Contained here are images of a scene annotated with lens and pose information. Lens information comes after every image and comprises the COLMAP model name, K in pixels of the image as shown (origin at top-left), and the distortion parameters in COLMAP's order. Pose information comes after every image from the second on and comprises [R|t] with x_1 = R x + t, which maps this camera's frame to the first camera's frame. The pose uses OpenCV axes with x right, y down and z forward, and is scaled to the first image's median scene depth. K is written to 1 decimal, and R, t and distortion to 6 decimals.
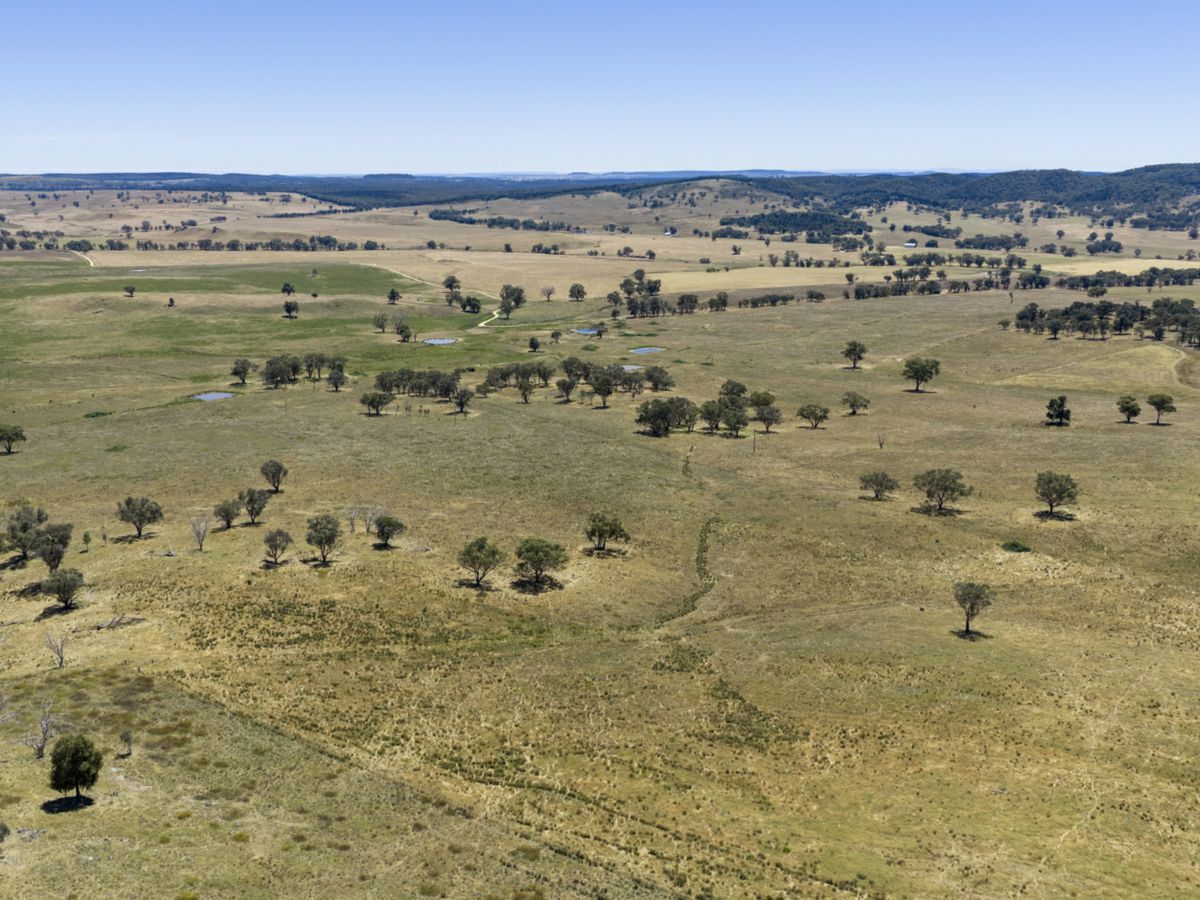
lens RADIAL K [[1113.5, 0, 600.0], [0, 1113.5, 450.0], [0, 0, 1]] dist [0.014077, -0.020788]
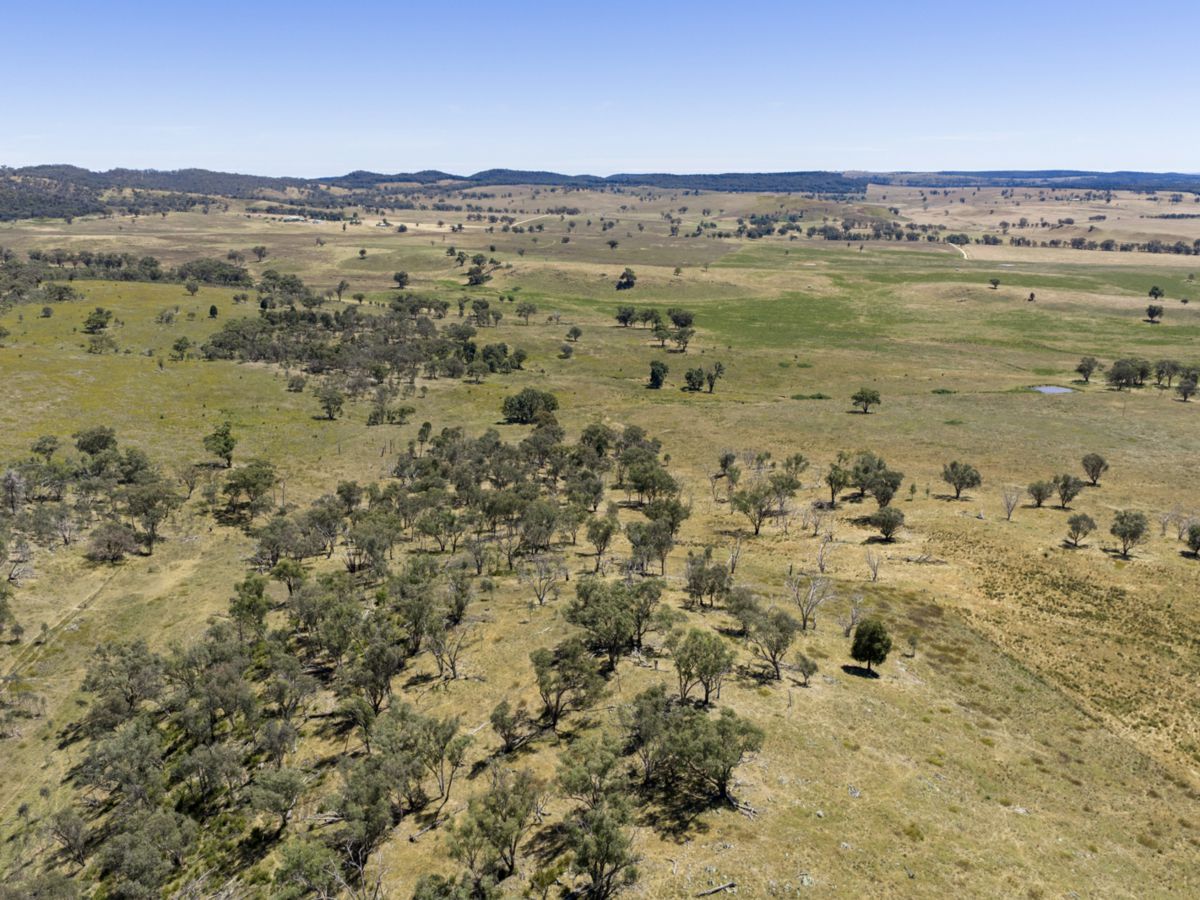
lens RADIAL K [[1166.5, 0, 600.0], [0, 1166.5, 450.0], [0, 0, 1]] dist [0.042808, -0.071019]
pose [[0.747140, 0.158177, -0.645571, 0.048685], [-0.163910, 0.985121, 0.051676, 0.020224], [0.644140, 0.067207, 0.761950, -0.088905]]
